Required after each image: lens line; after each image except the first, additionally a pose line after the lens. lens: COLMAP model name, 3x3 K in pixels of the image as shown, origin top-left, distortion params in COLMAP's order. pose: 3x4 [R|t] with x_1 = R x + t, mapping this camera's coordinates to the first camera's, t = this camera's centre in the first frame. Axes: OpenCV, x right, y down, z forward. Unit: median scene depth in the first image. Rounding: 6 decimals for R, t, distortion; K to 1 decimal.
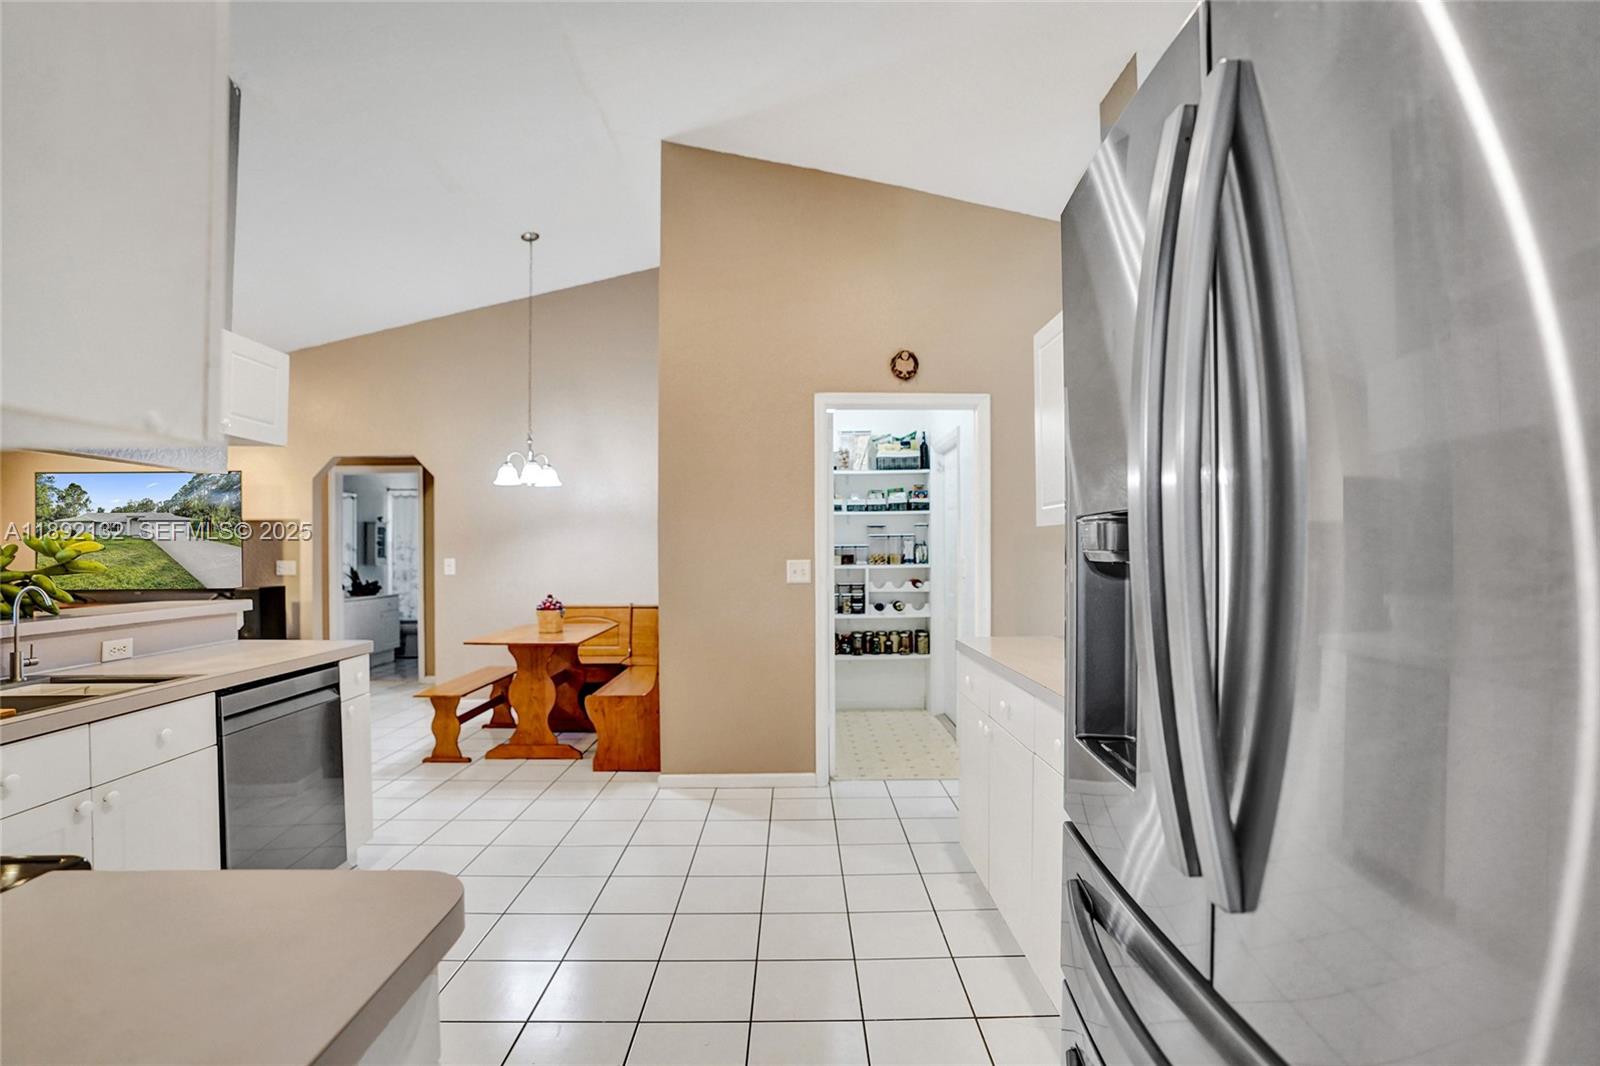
lens RADIAL K [[726.8, 0, 796.3], [0, 726.8, 535.5], [0, 0, 1]] dist [-0.065637, 0.018438]
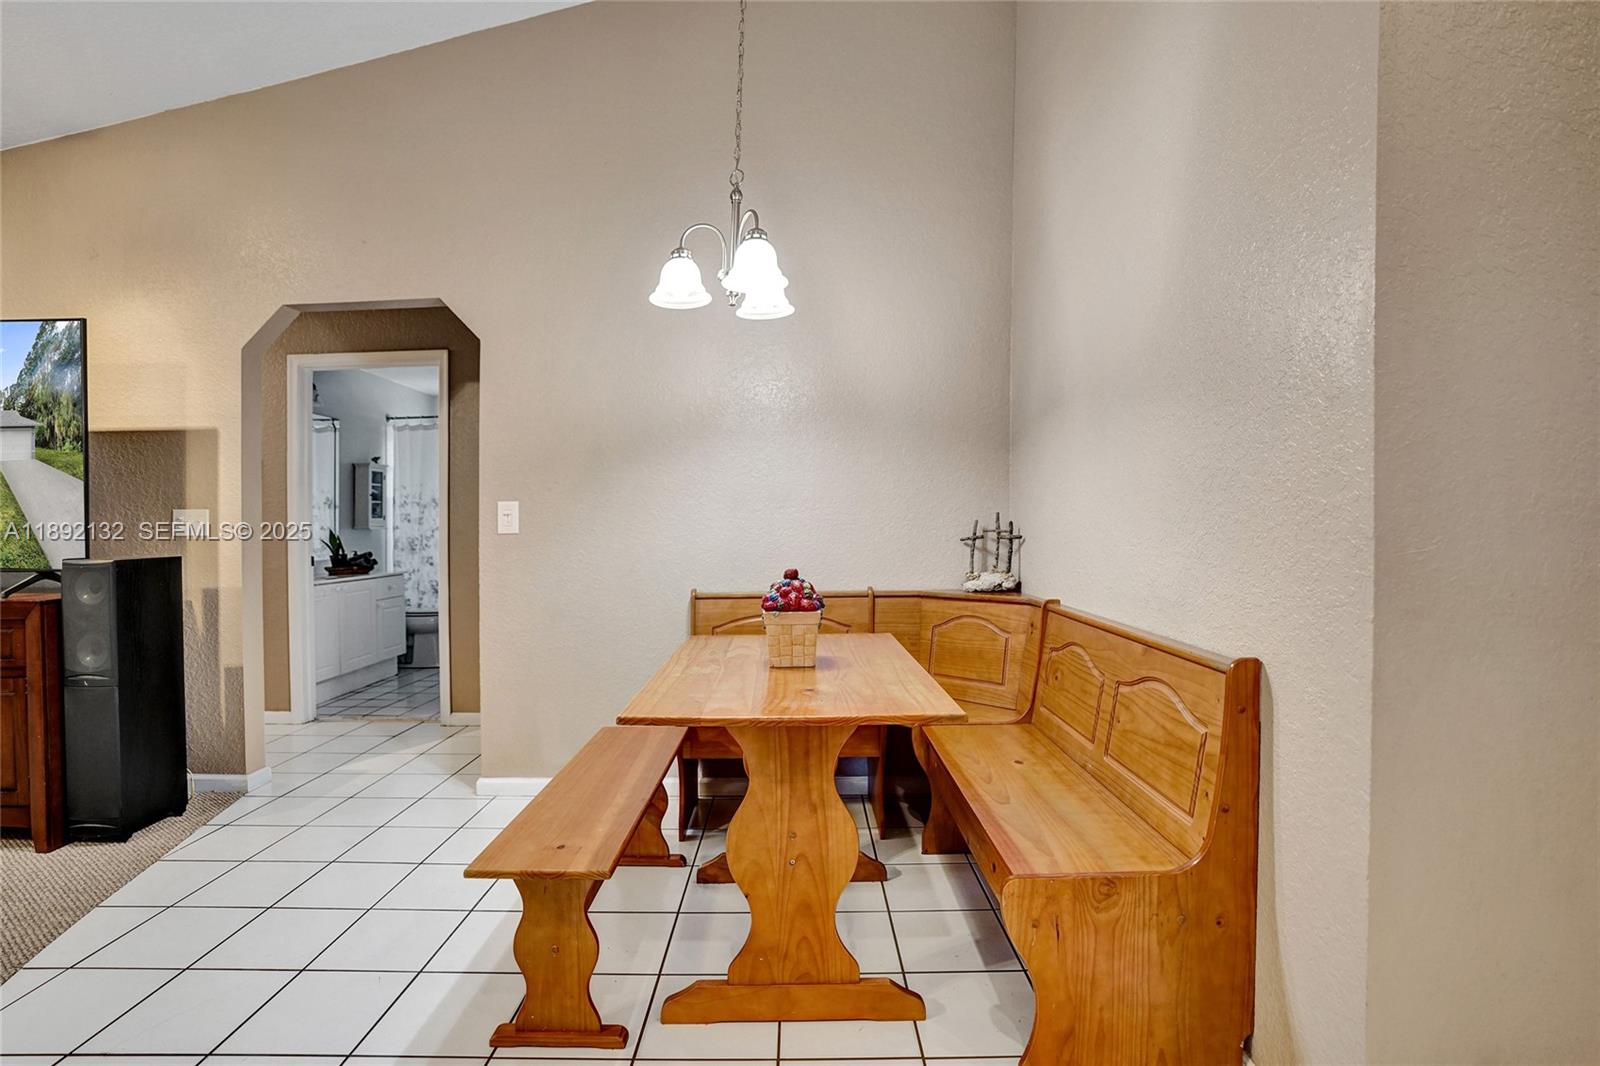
lens RADIAL K [[766.0, 0, 801.6], [0, 766.0, 502.2], [0, 0, 1]] dist [-0.068433, 0.024099]
pose [[0.999850, -0.005940, -0.016265, -0.191892], [0.005796, 0.999944, -0.008867, 0.027560], [0.016317, 0.008772, 0.999828, 0.334180]]
